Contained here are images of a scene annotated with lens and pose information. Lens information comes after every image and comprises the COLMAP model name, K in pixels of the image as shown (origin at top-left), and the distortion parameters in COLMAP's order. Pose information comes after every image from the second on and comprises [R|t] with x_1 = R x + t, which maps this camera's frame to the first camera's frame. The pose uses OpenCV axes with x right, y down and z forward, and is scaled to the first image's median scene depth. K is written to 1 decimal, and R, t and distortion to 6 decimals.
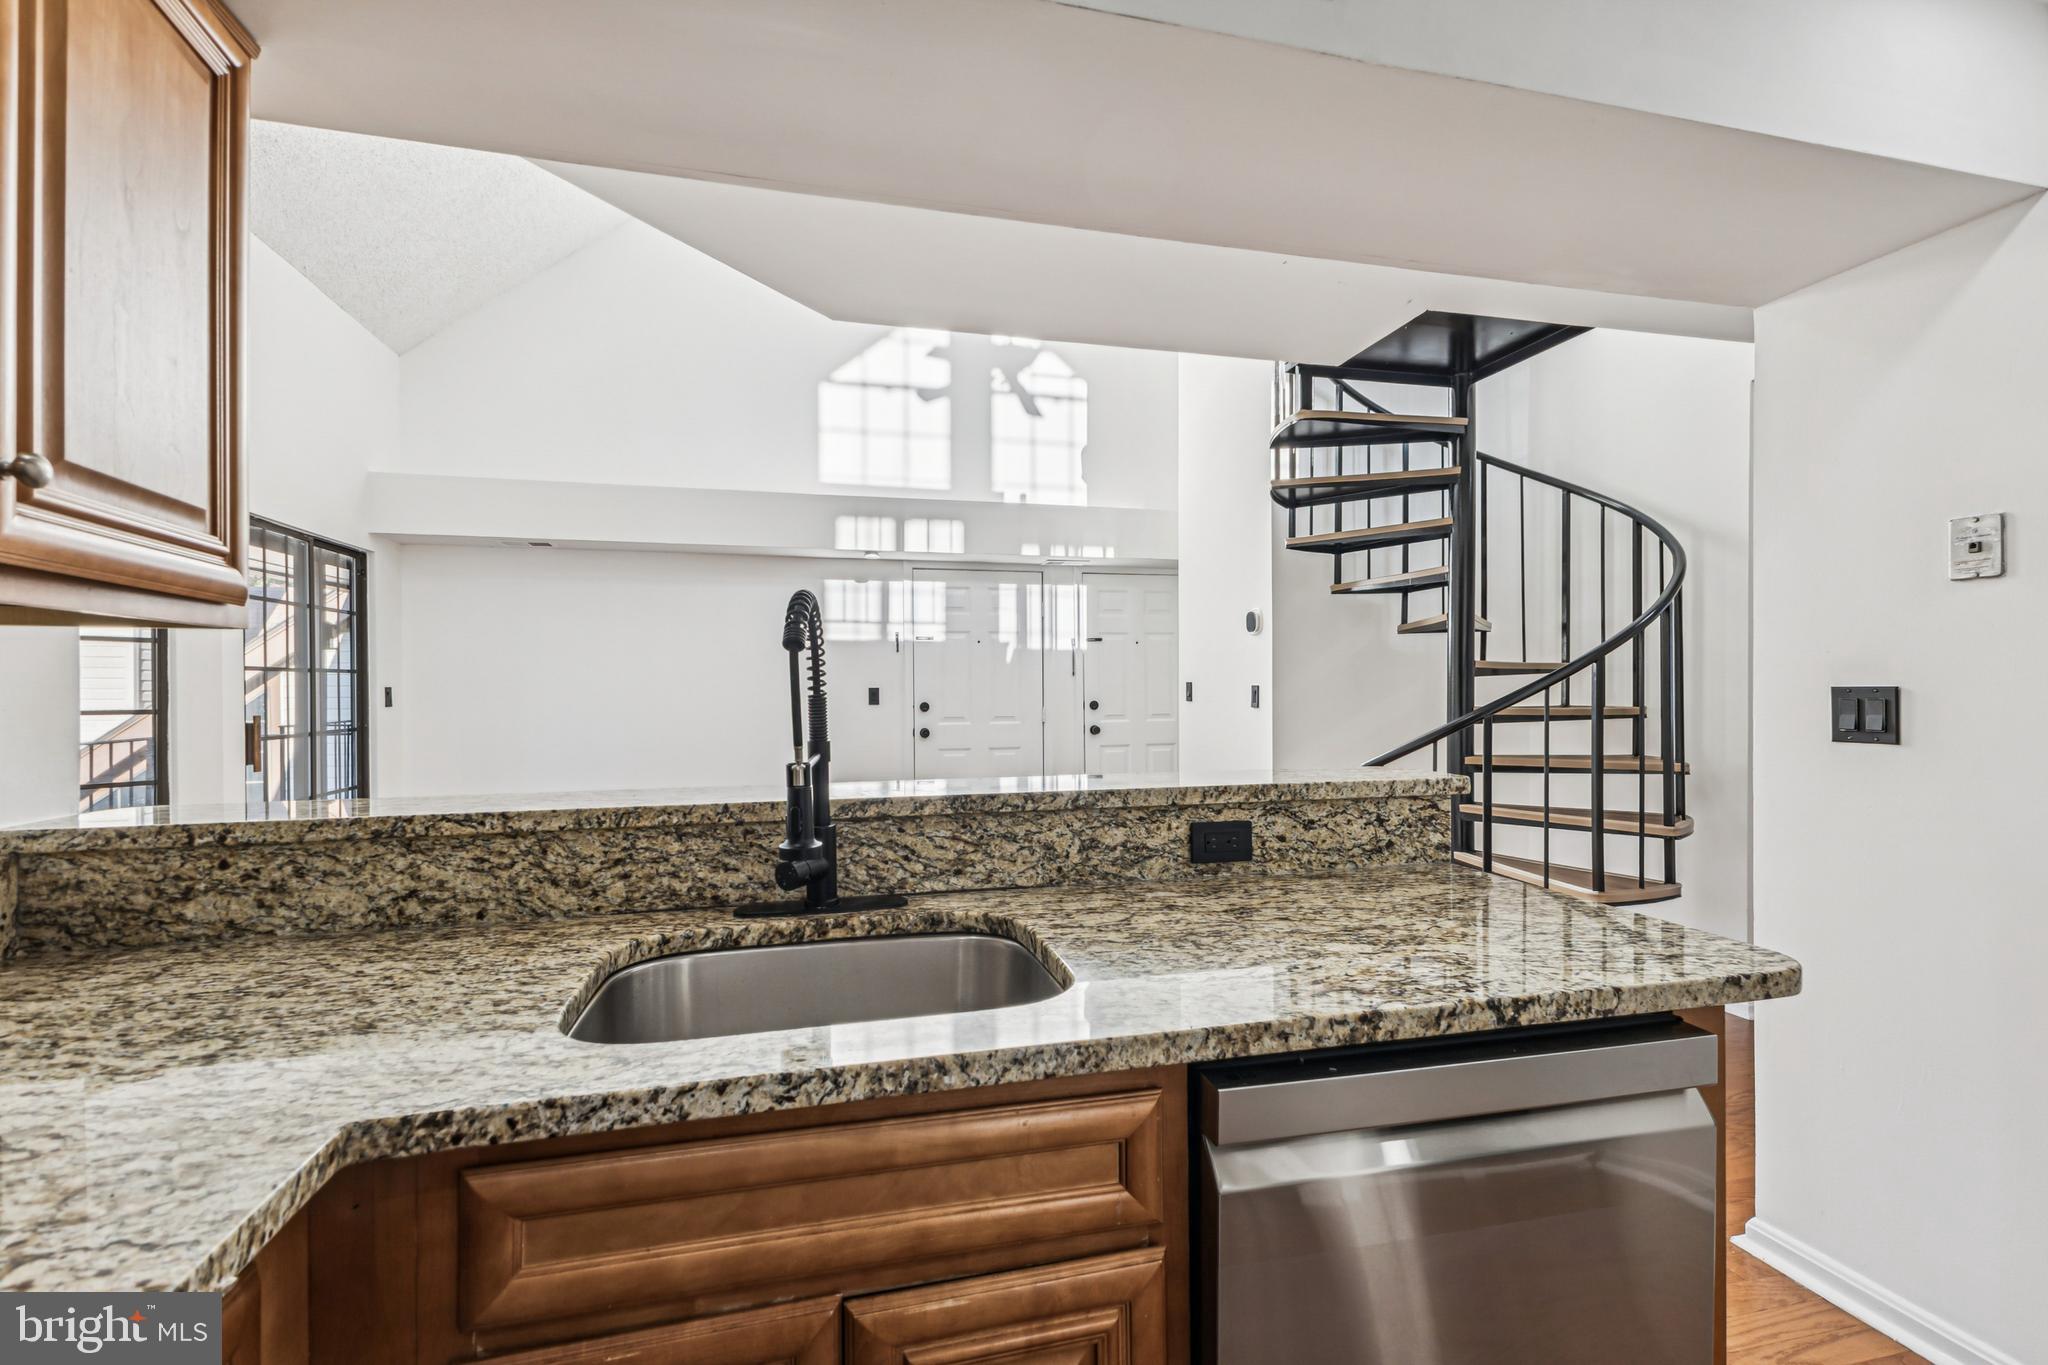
lens RADIAL K [[892.7, 0, 1016.6], [0, 892.7, 691.5], [0, 0, 1]] dist [0.016698, -0.004937]
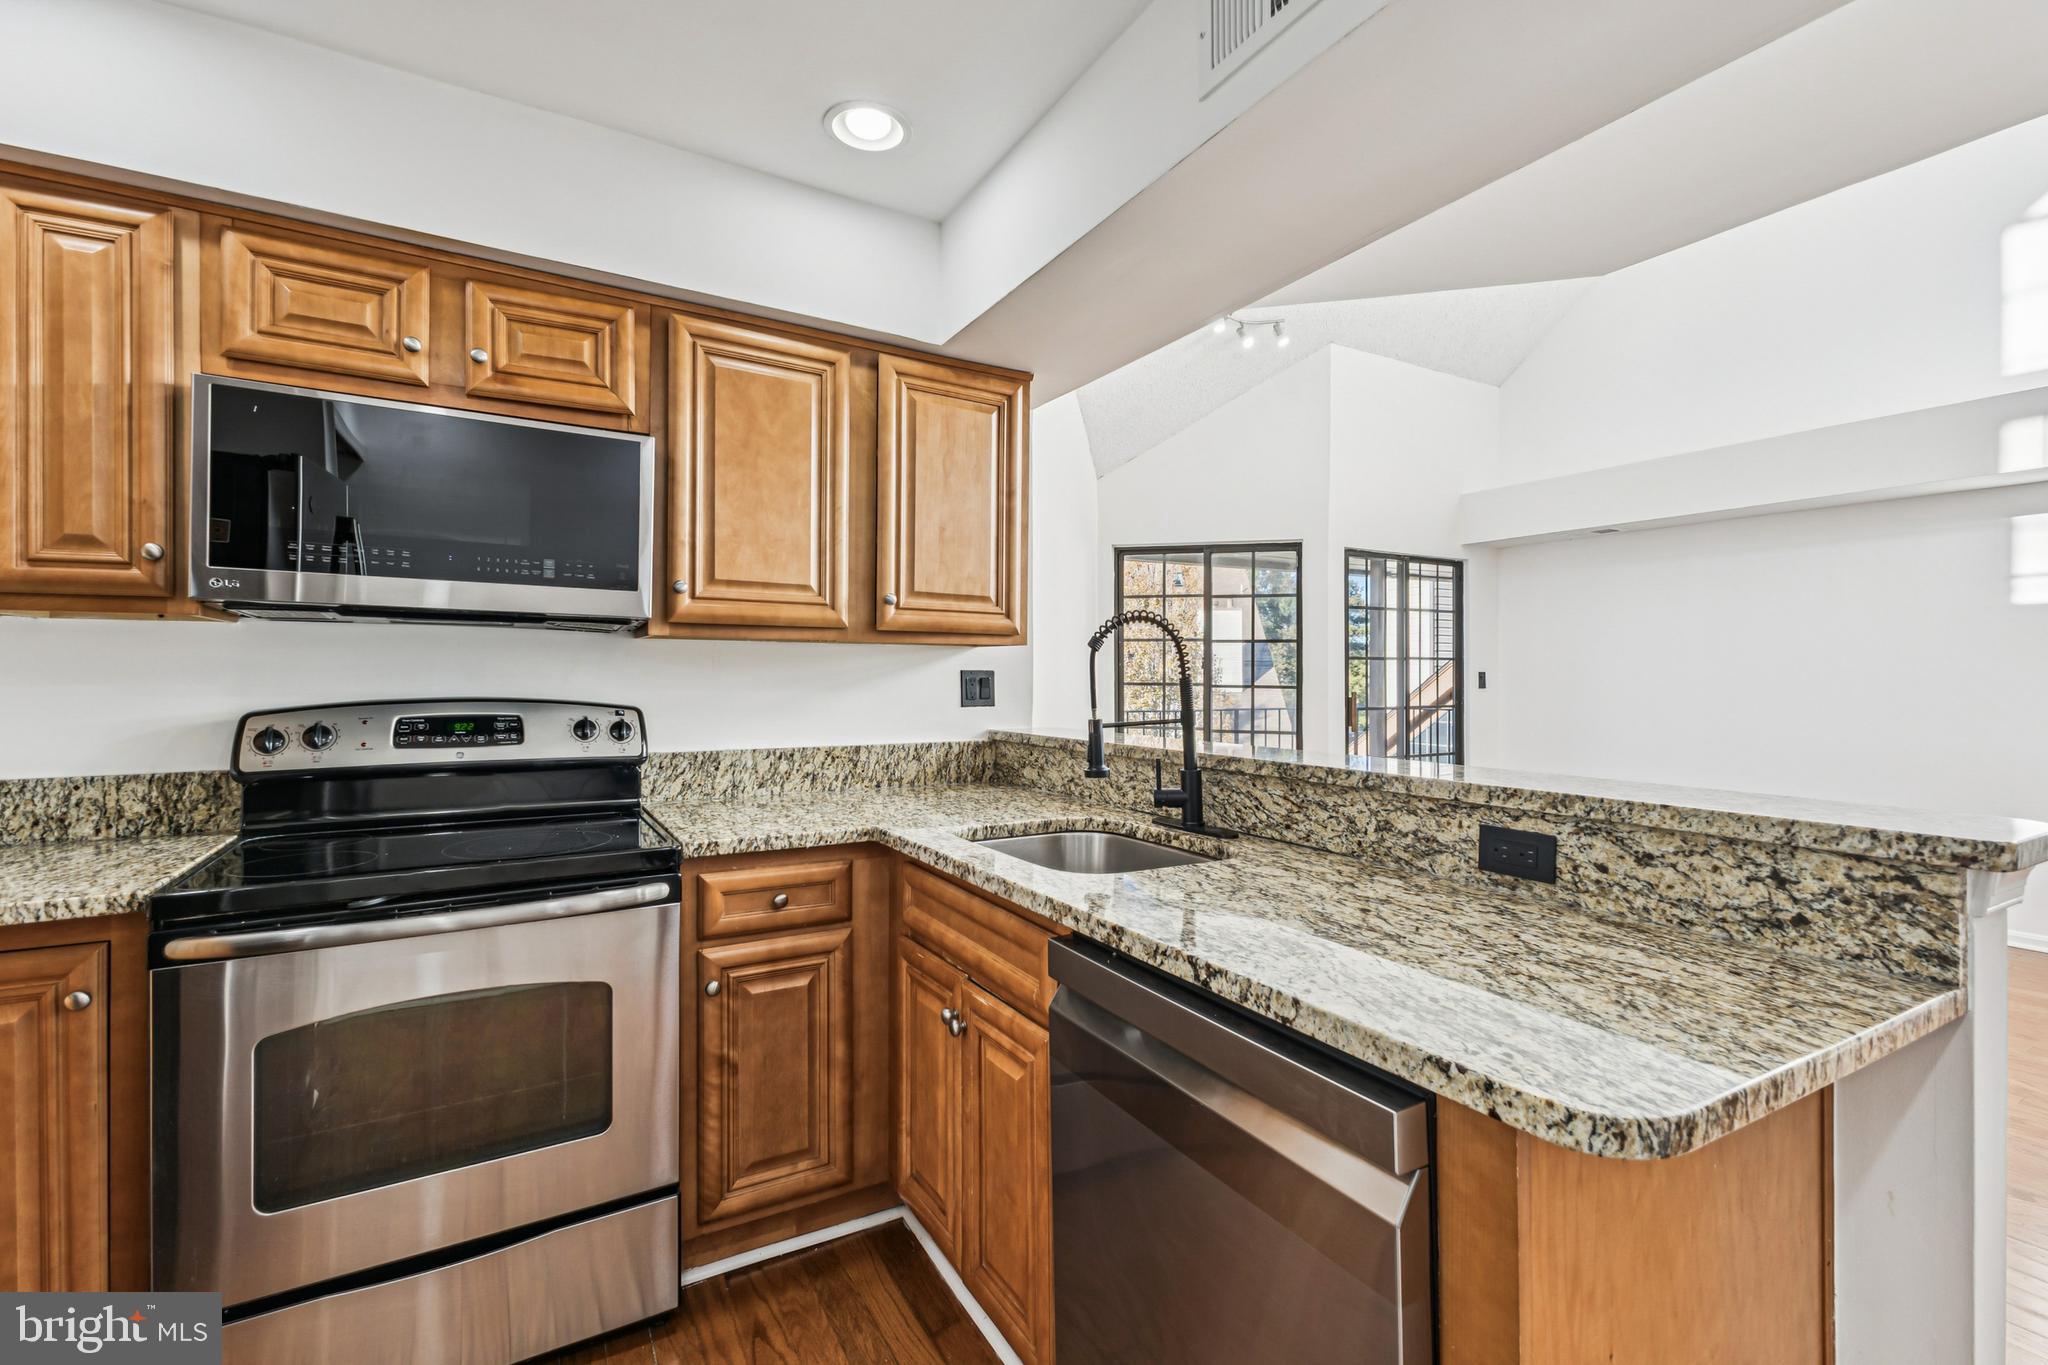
lens RADIAL K [[892.7, 0, 1009.3], [0, 892.7, 669.4], [0, 0, 1]] dist [0.016698, -0.004937]
pose [[0.267636, -0.001104, -0.963519, 0.952786], [-0.006163, 0.999977, -0.002858, -0.004236], [0.963500, 0.006704, 0.267623, 0.299765]]
